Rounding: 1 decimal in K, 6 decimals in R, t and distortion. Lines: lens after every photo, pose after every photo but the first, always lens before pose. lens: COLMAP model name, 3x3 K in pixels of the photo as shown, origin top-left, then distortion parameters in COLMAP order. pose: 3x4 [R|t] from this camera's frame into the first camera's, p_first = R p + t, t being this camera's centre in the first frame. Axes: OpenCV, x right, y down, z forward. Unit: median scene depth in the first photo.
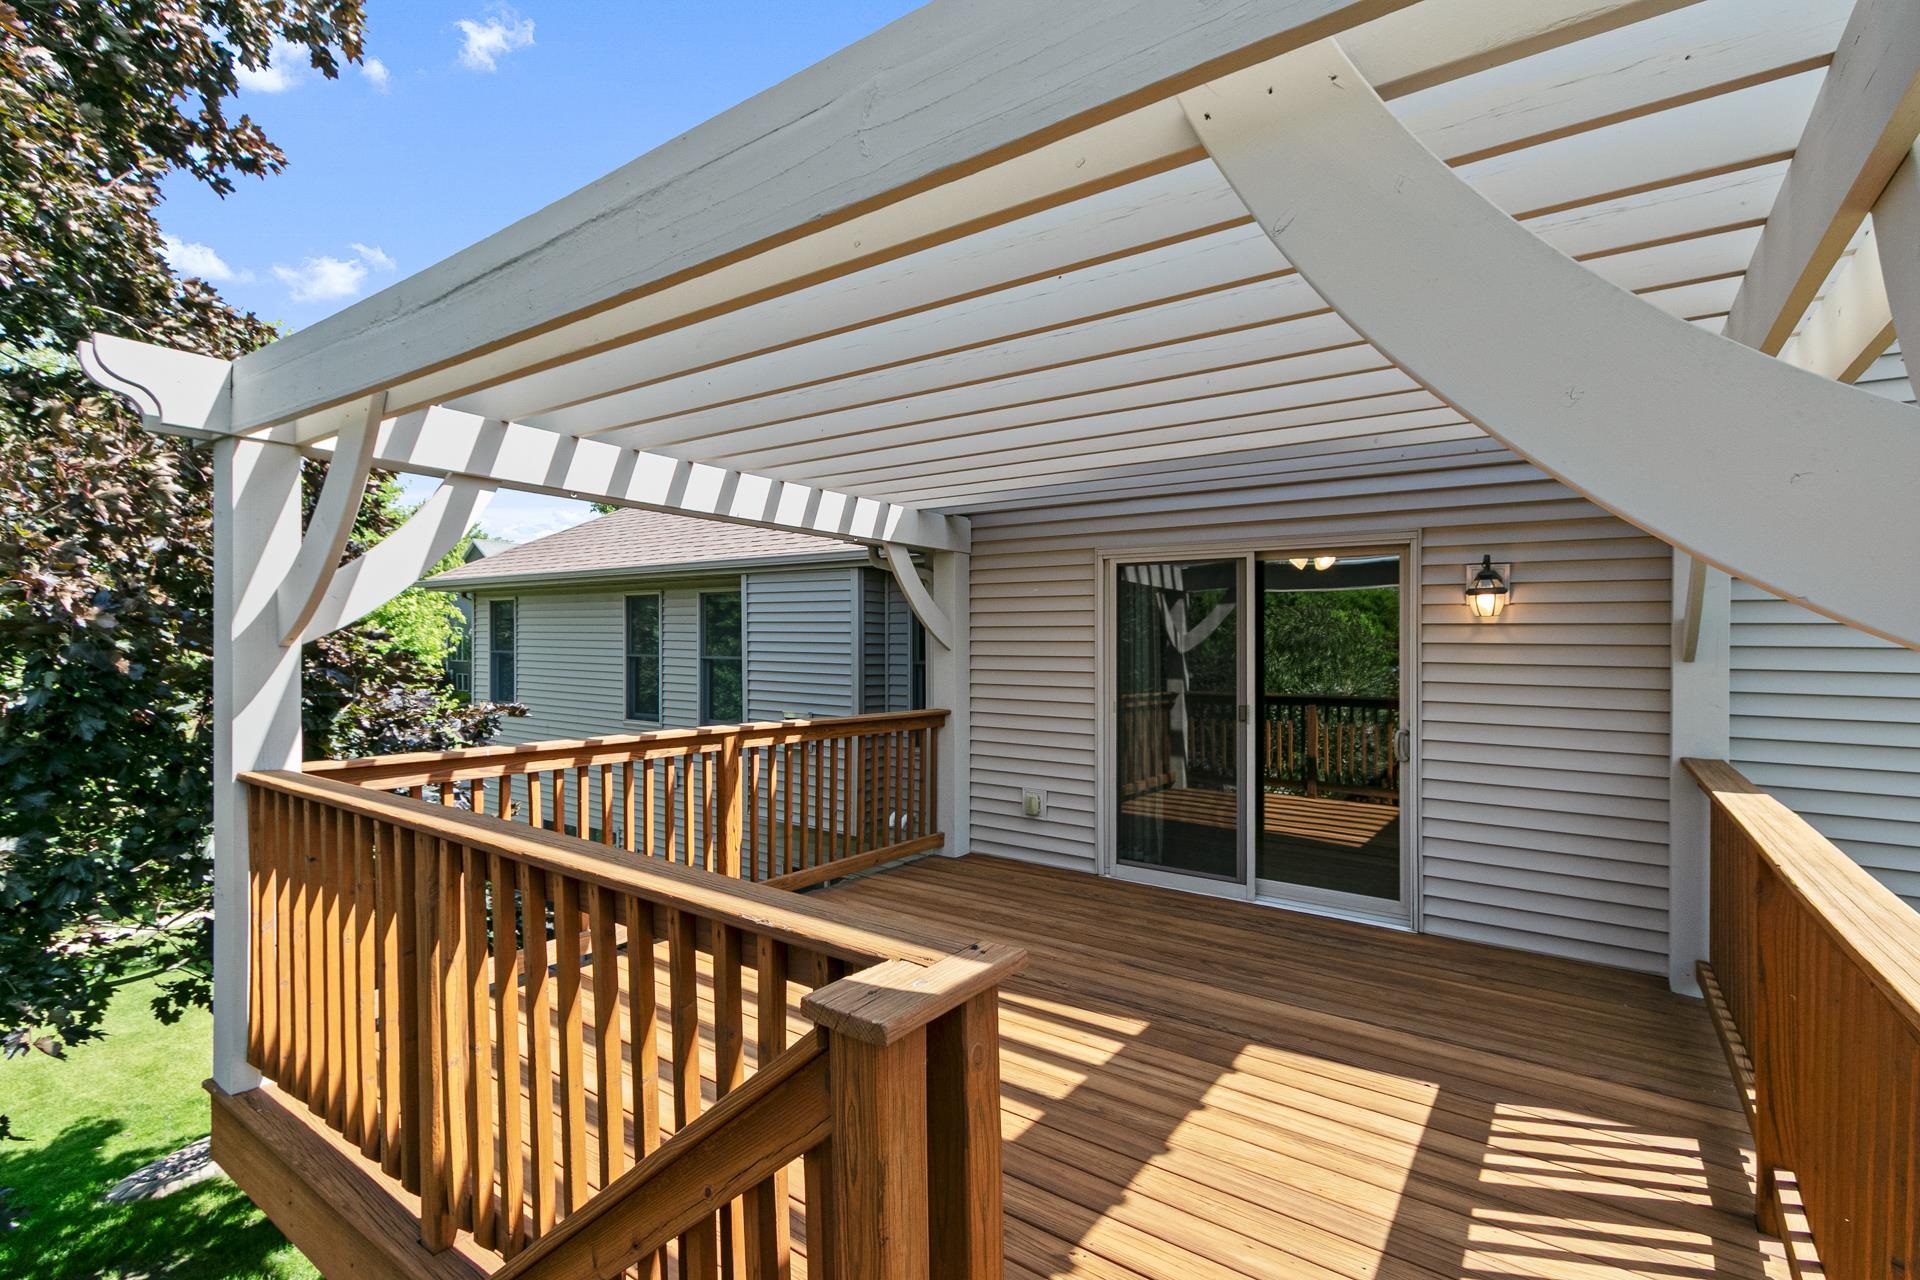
lens RADIAL K [[879.0, 0, 945.1], [0, 879.0, 653.7], [0, 0, 1]] dist [0.005013, -0.000263]
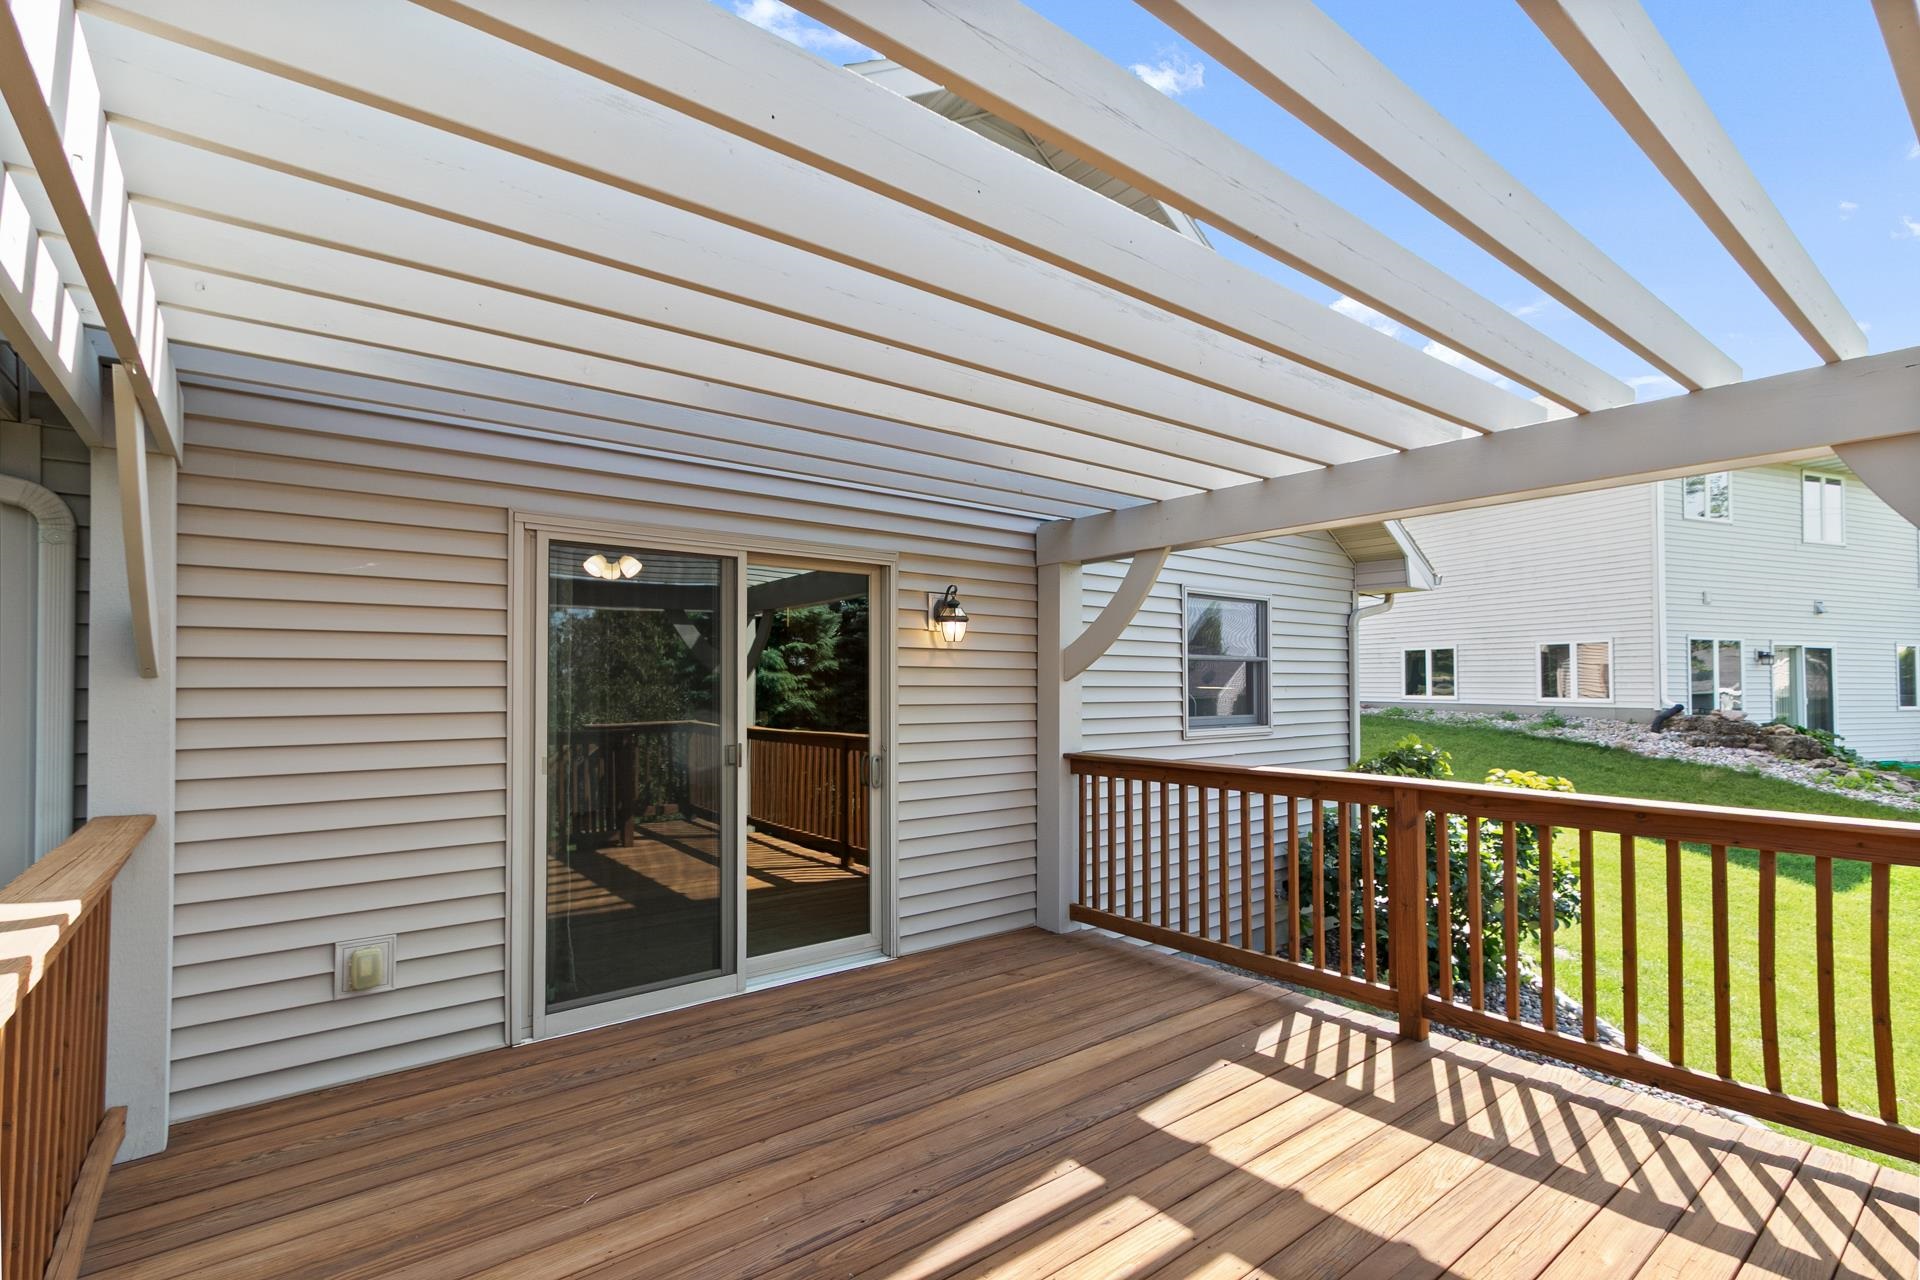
lens RADIAL K [[879.0, 0, 945.1], [0, 879.0, 653.7], [0, 0, 1]] dist [0.005013, -0.000263]
pose [[0.285835, 0.018359, 0.958103, -0.401592], [0.008987, 0.999721, -0.021837, -0.004047], [-0.958237, 0.014852, 0.285591, 0.654622]]
